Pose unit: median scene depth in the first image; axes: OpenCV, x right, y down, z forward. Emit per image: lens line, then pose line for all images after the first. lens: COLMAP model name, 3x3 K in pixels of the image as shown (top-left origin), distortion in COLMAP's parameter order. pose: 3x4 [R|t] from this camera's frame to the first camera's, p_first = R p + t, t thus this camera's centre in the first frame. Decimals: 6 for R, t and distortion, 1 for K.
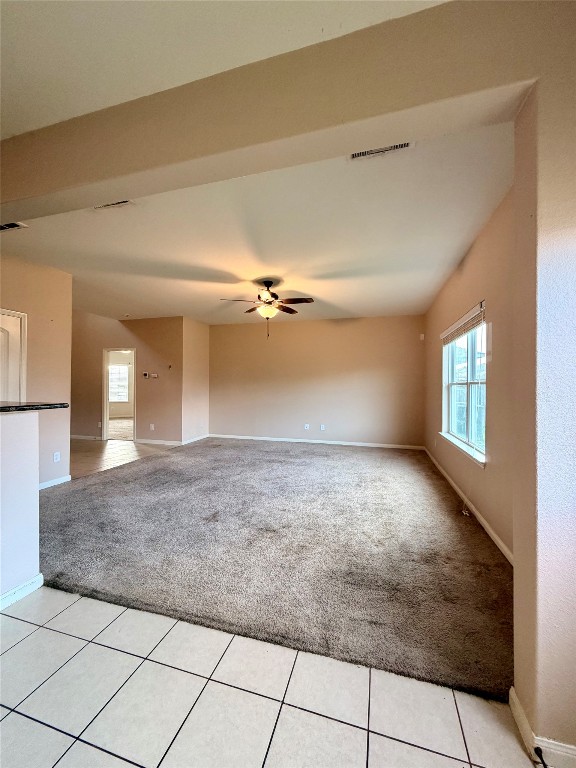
lens RADIAL K [[306.8, 0, 284.6], [0, 306.8, 385.3], [0, 0, 1]] dist [-0.001558, -0.000262]
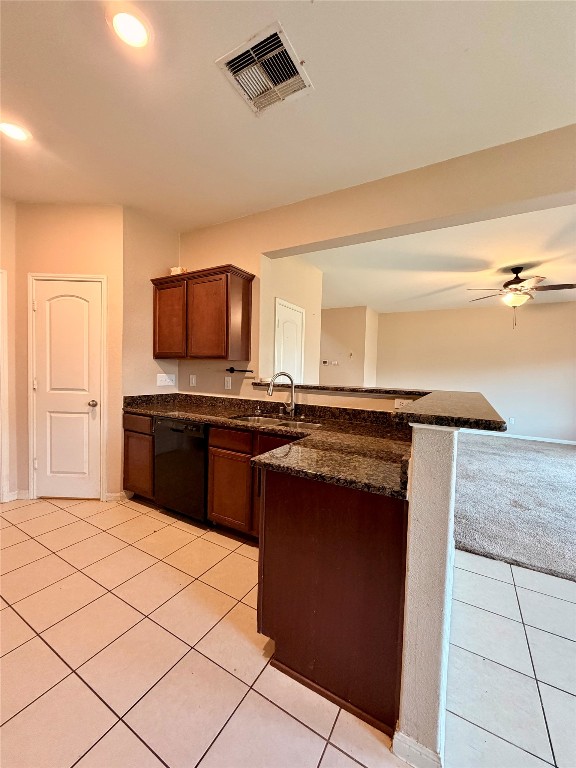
lens RADIAL K [[306.8, 0, 288.7], [0, 306.8, 386.8], [0, 0, 1]] dist [-0.001558, -0.000262]
pose [[0.971777, 0.033514, -0.233510, -0.520095], [-0.021453, 0.998311, 0.053998, -0.004515], [0.234925, -0.047464, 0.970854, -0.112557]]
